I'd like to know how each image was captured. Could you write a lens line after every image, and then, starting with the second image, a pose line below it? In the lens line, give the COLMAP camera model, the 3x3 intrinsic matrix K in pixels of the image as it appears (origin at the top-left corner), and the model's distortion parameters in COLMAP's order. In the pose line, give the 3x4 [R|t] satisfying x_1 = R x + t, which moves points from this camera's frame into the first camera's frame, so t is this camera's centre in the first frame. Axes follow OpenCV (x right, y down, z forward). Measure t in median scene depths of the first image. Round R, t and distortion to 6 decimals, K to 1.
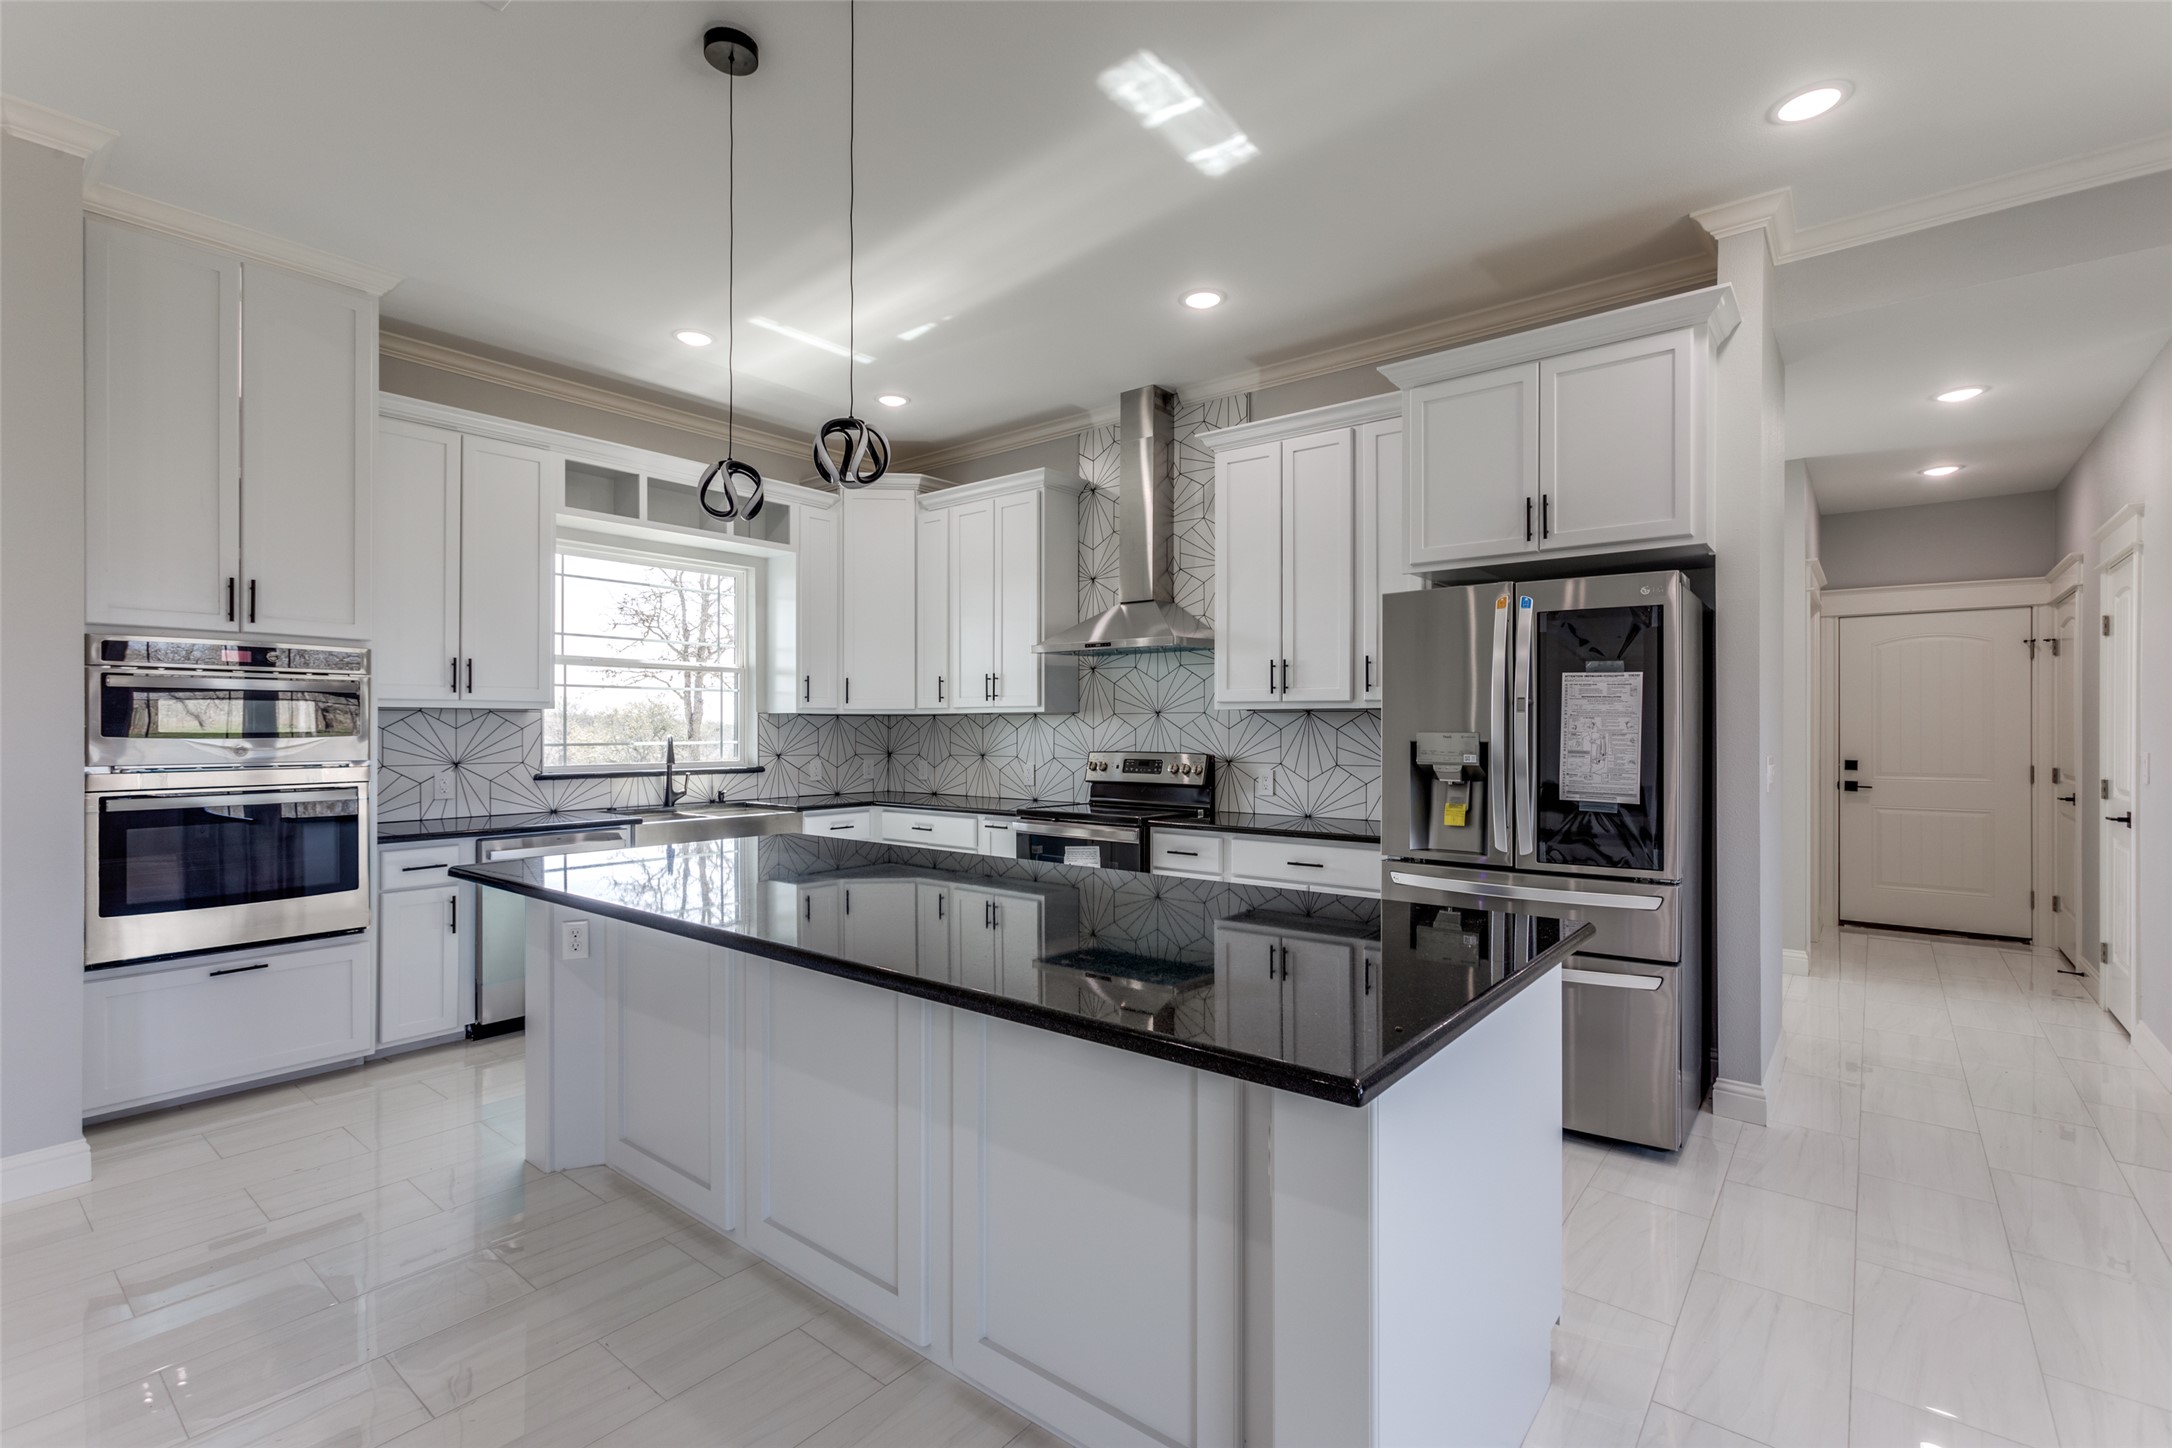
lens RADIAL K [[986.8, 0, 1079.0], [0, 986.8, 720.7], [0, 0, 1]] dist [-0.001496, 0.000381]
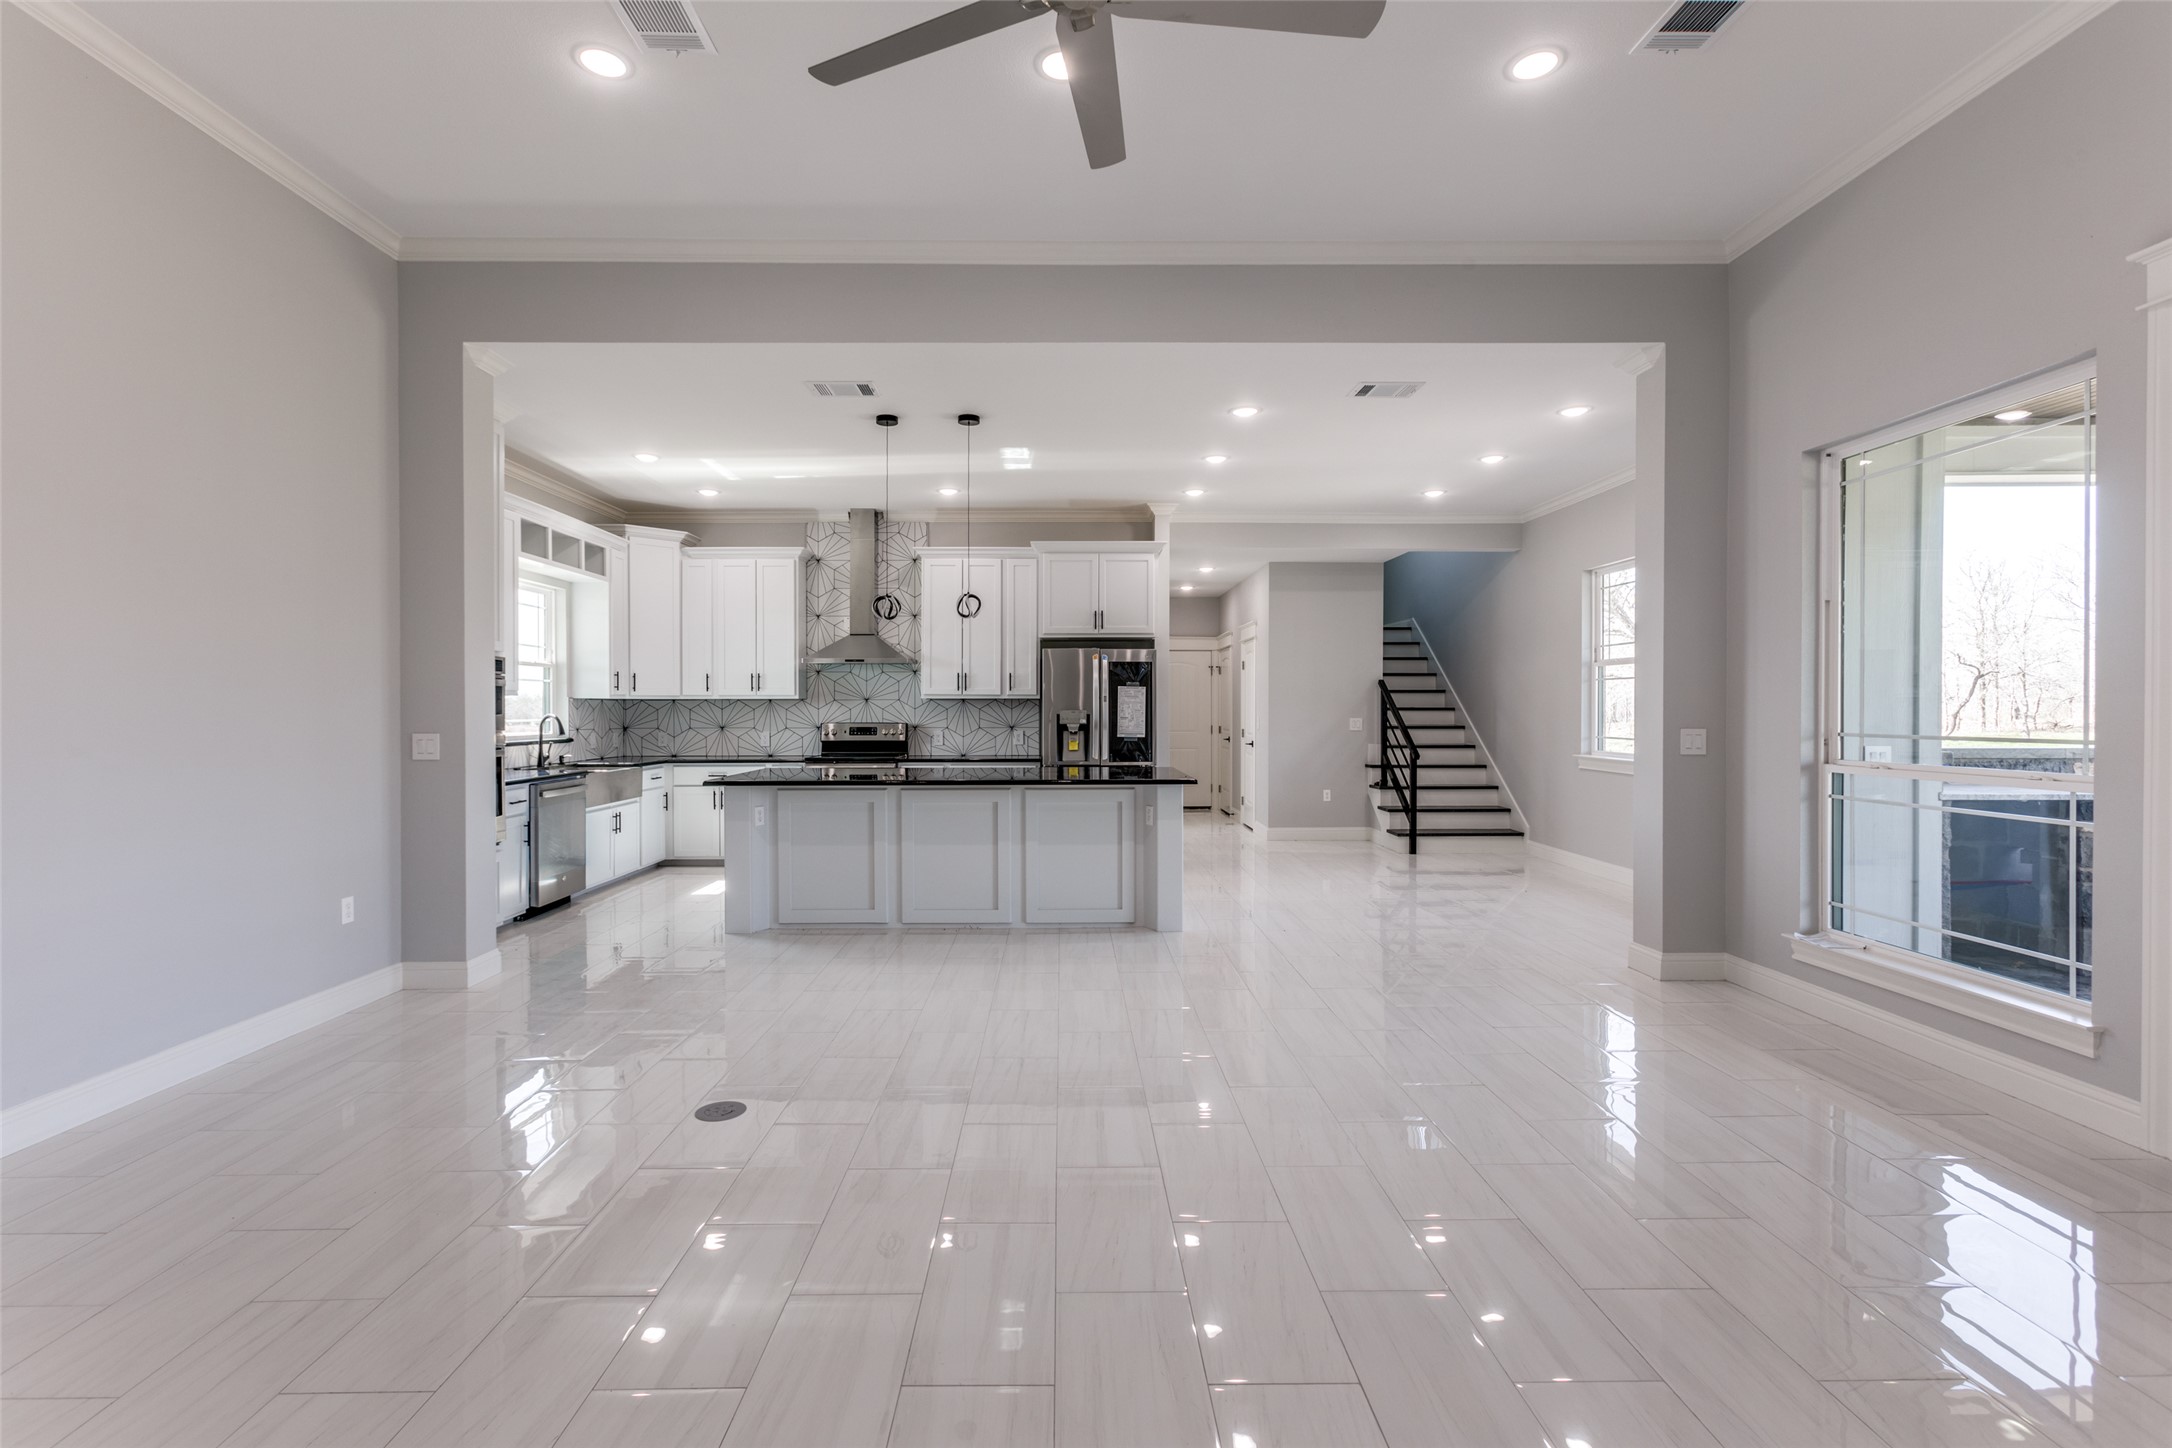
lens RADIAL K [[970.3, 0, 1066.6], [0, 970.3, 728.0], [0, 0, 1]] dist [-0.033796, 0.028774]
pose [[0.775883, -0.014382, 0.630713, -0.770263], [-0.002835, 0.999651, 0.026283, -0.004506], [-0.630871, -0.022180, 0.775571, -0.553272]]
